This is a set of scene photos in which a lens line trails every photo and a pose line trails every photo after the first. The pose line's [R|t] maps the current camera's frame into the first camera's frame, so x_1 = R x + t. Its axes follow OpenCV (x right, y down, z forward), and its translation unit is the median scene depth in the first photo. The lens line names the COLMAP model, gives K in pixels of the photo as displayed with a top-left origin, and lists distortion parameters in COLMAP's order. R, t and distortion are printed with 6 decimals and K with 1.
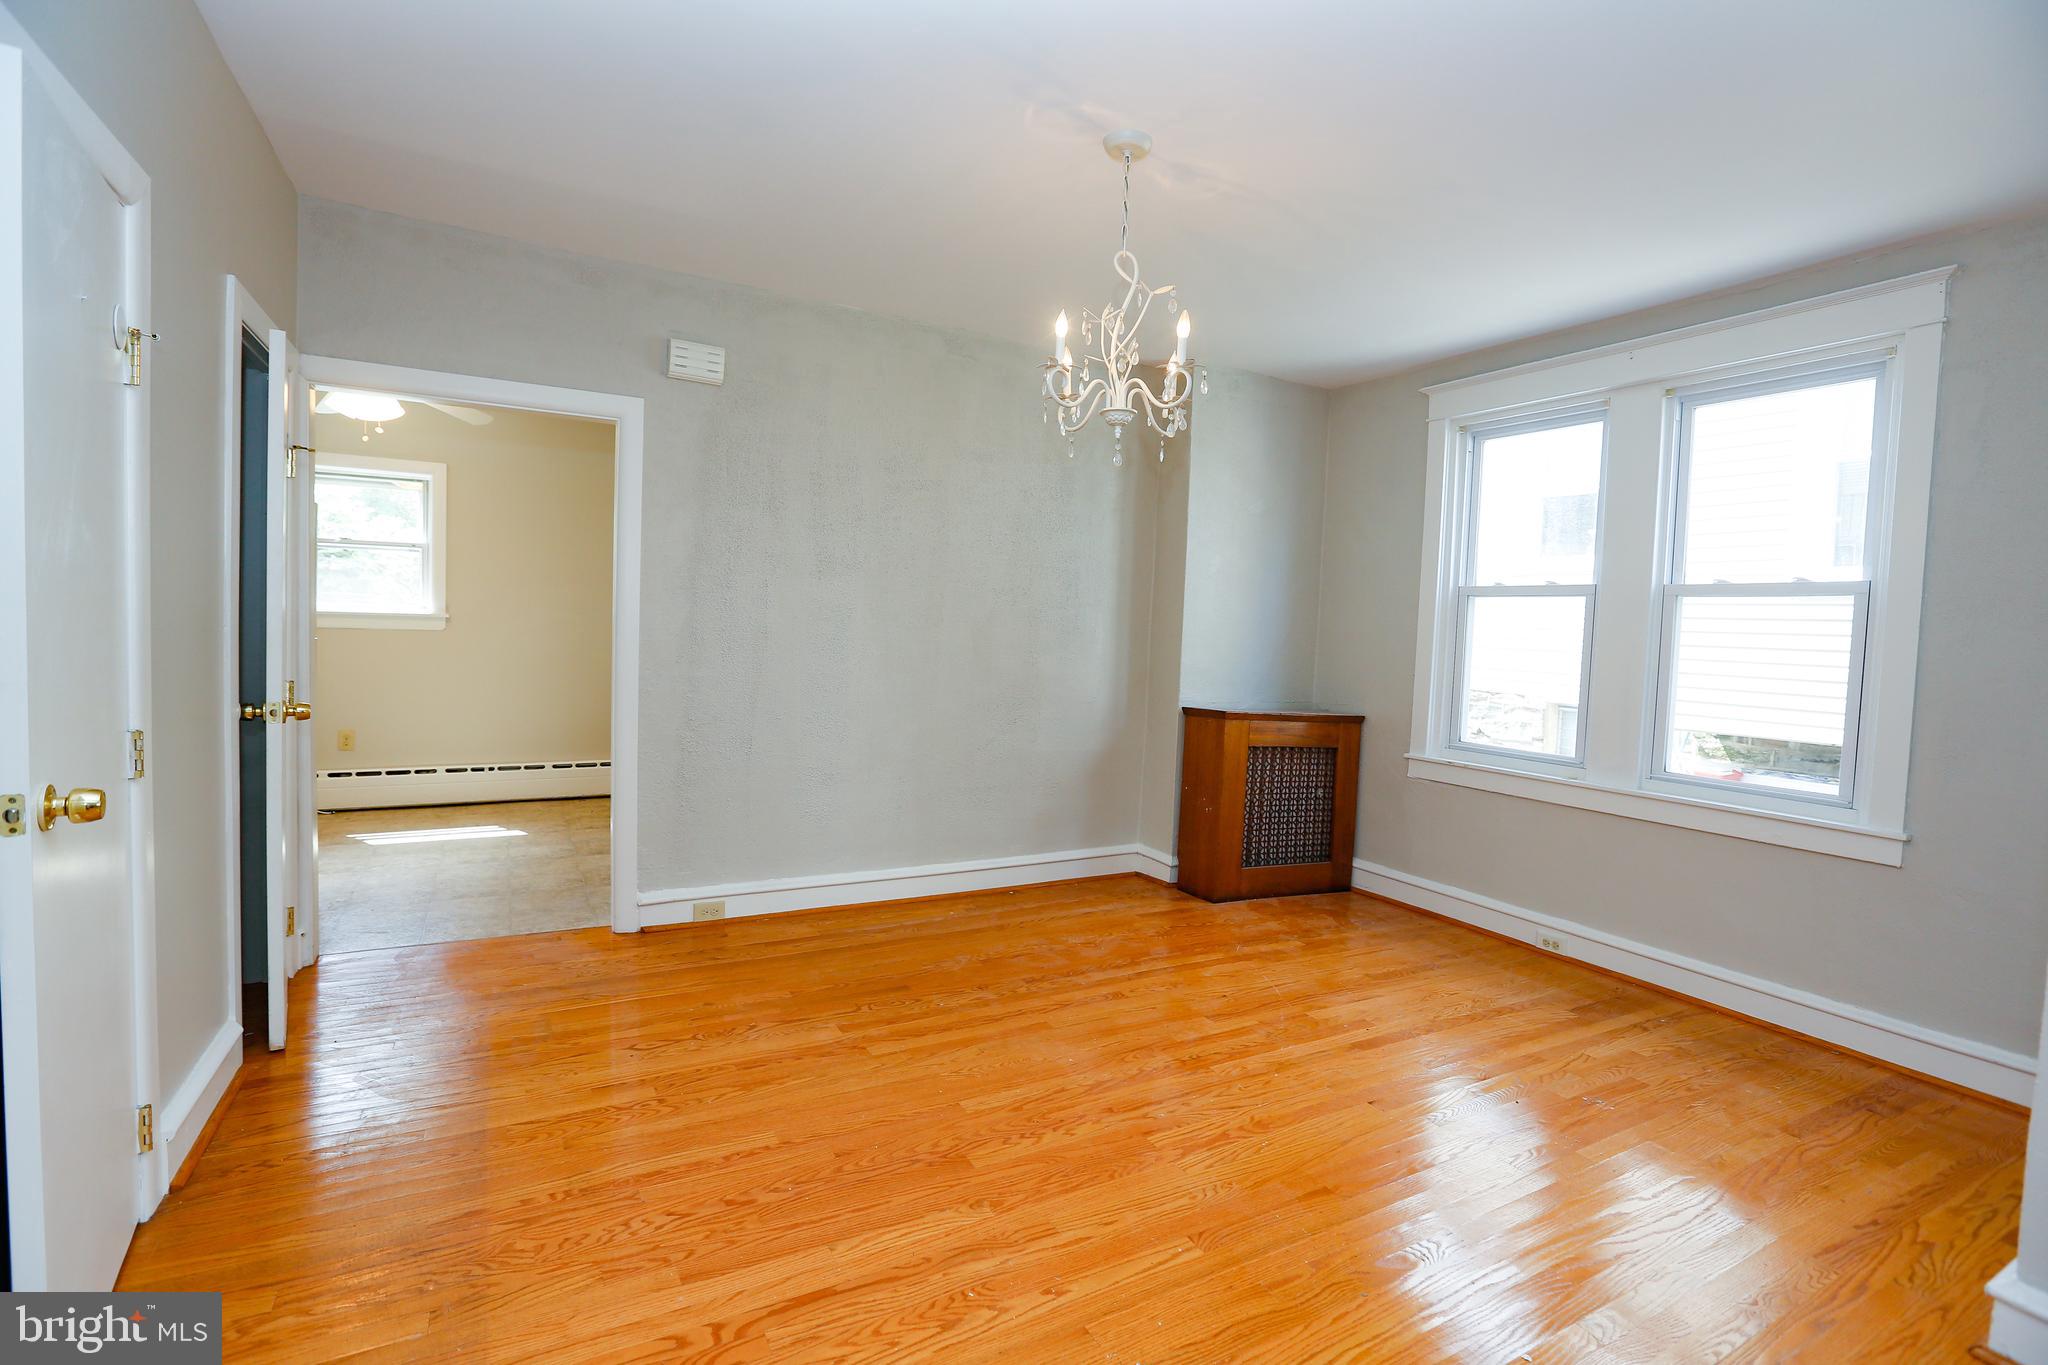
lens RADIAL K [[924.5, 0, 1012.2], [0, 924.5, 675.4], [0, 0, 1]] dist [-0.056434, 0.020395]
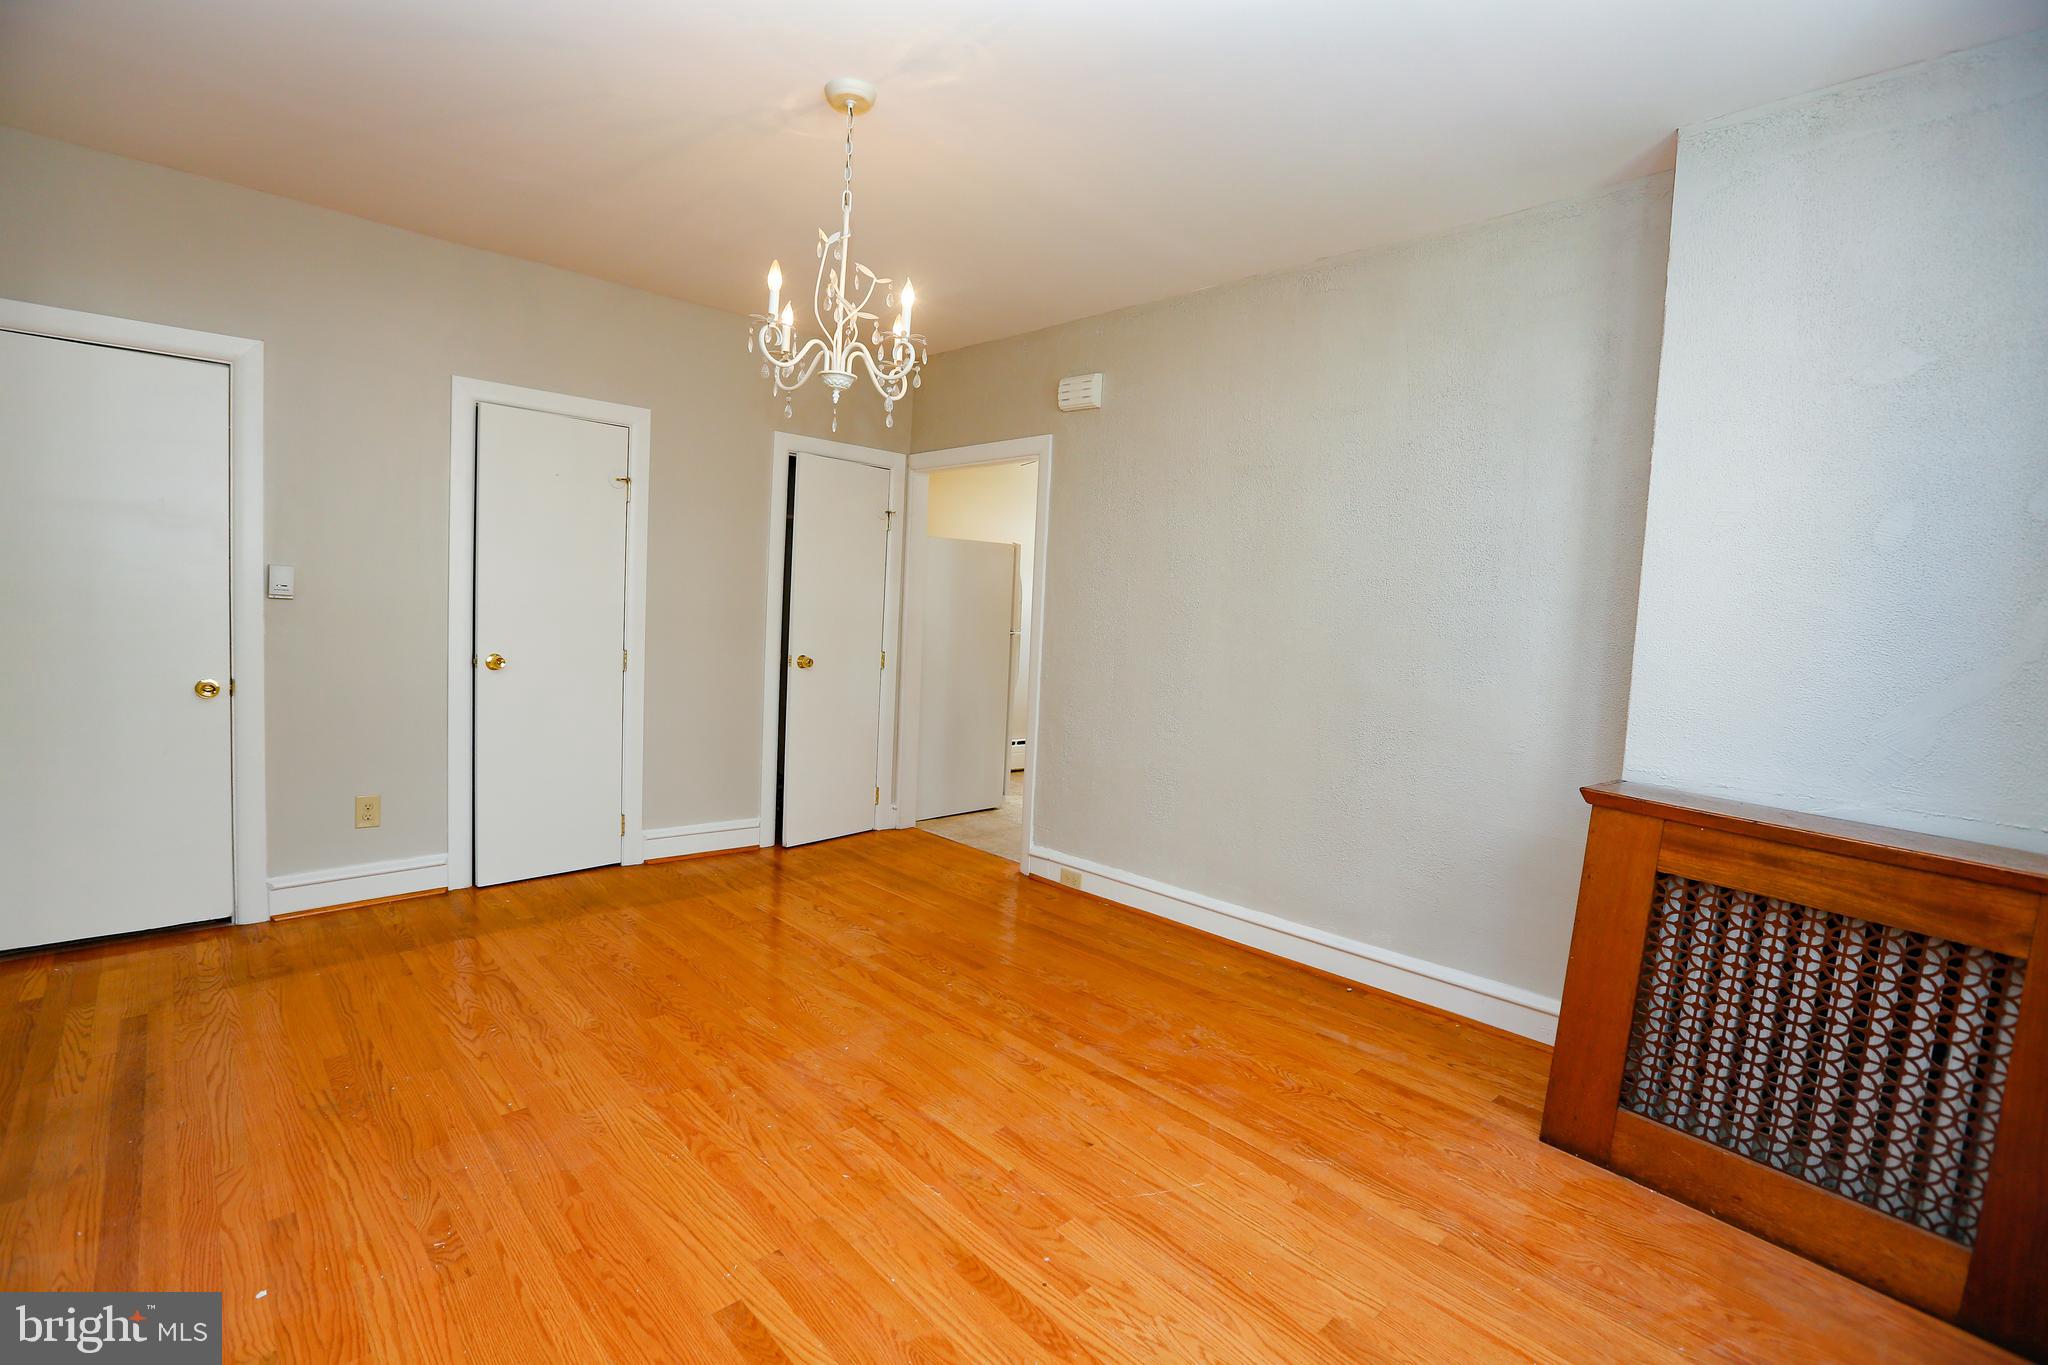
lens RADIAL K [[924.5, 0, 1012.2], [0, 924.5, 675.4], [0, 0, 1]] dist [-0.056434, 0.020395]
pose [[0.254410, 0.041323, -0.966213, 0.875452], [-0.085958, 0.996099, 0.019968, -0.004265], [0.963269, 0.077974, 0.256969, 0.761965]]
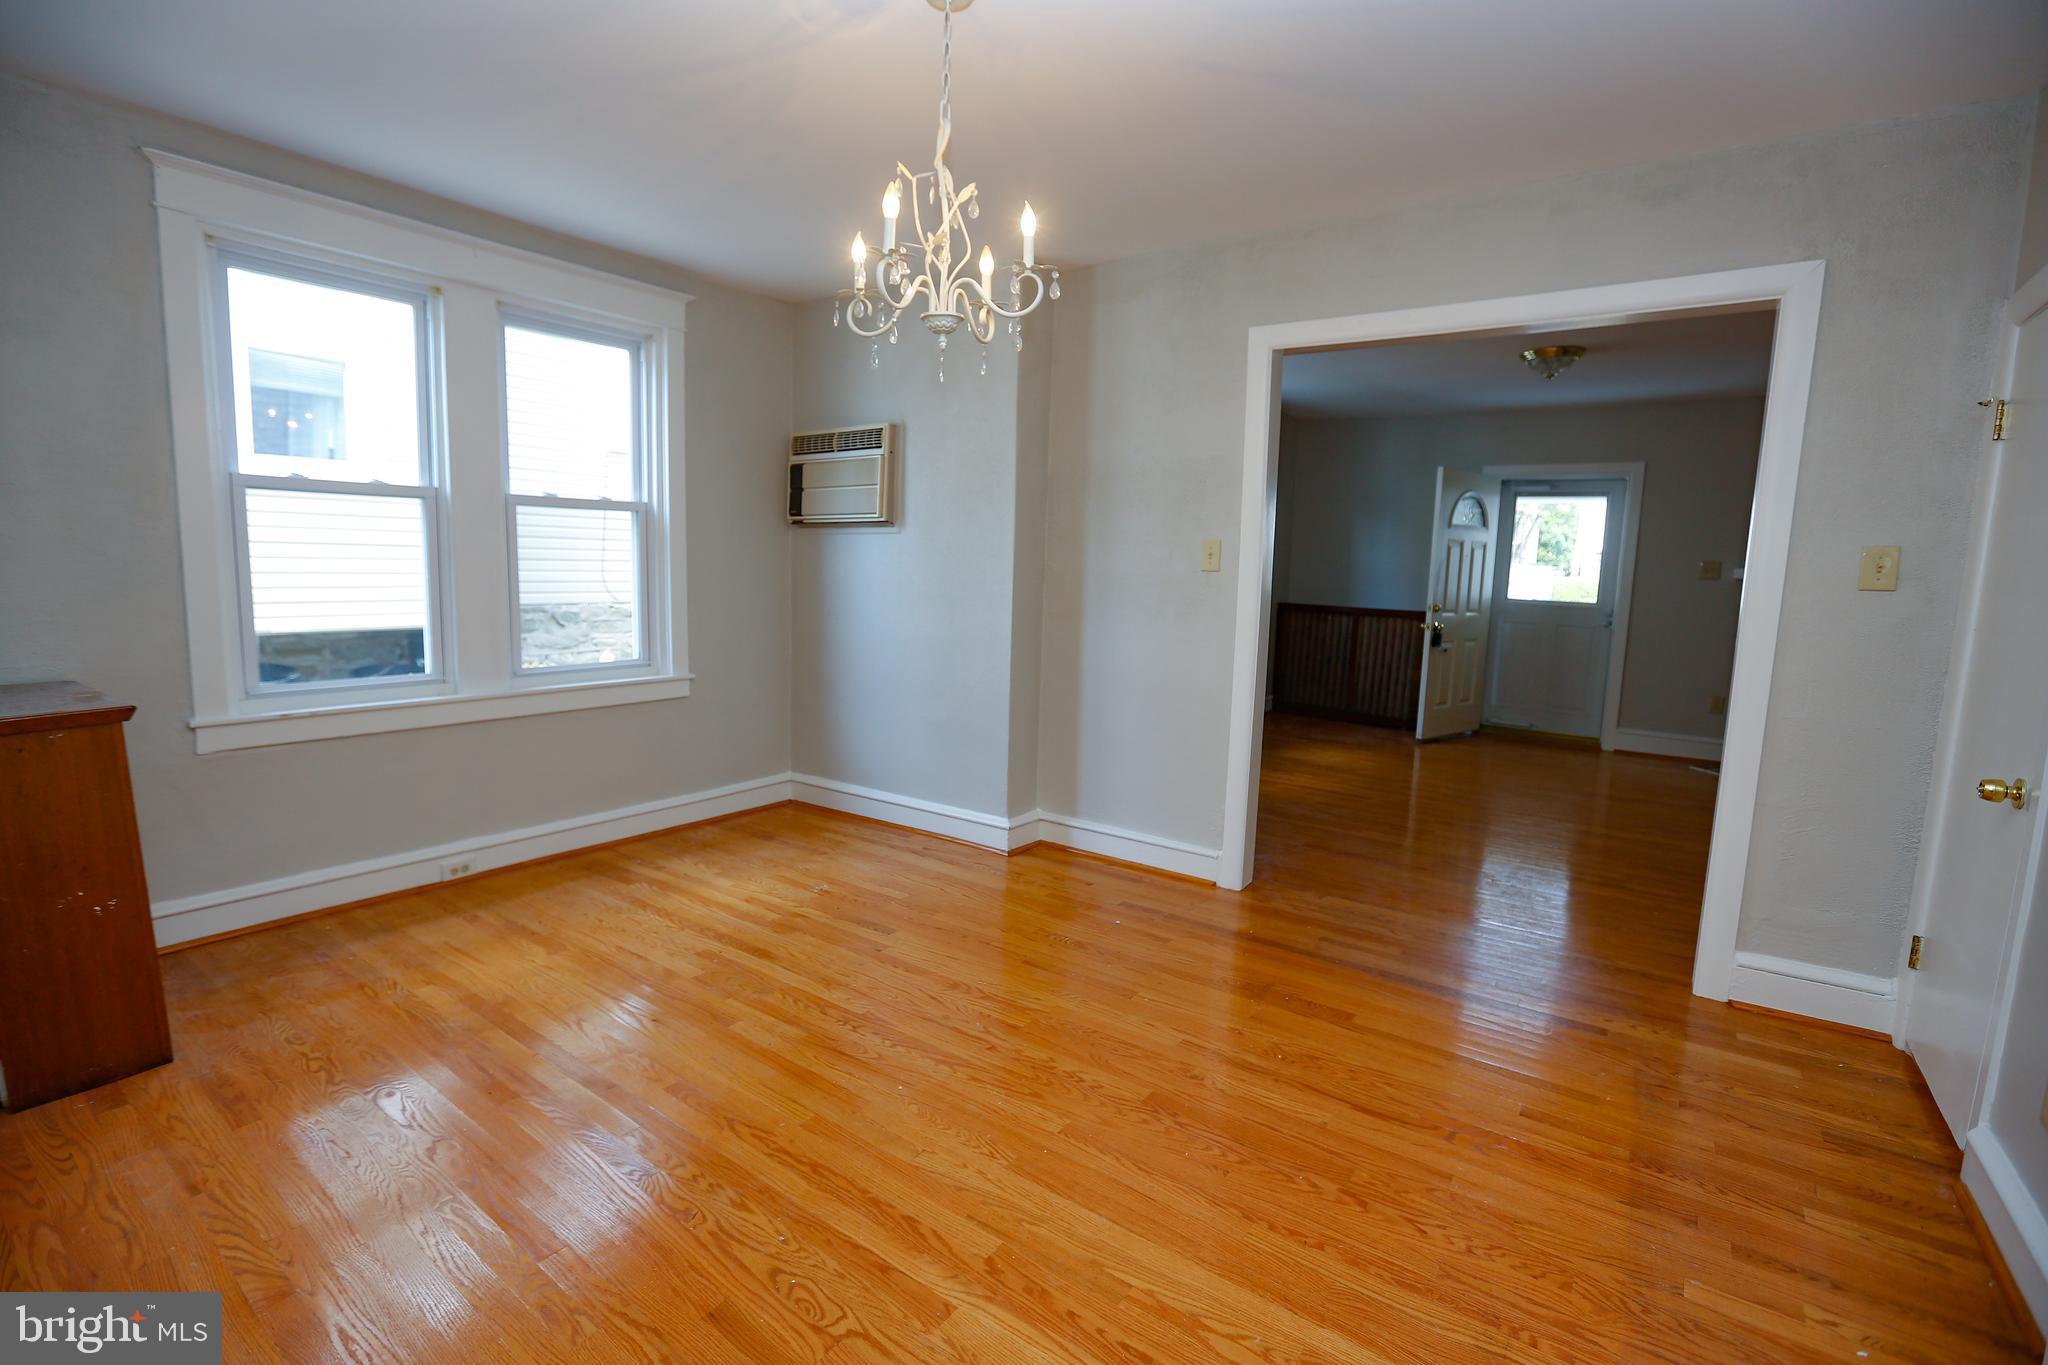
lens RADIAL K [[927.5, 0, 1000.7], [0, 927.5, 669.7], [0, 0, 1]] dist [-0.058833, 0.015333]
pose [[-0.412336, -0.153472, 0.898012, -0.574437], [0.008008, 0.985060, 0.172026, -0.087234], [-0.910997, 0.078124, -0.404947, 1.049952]]
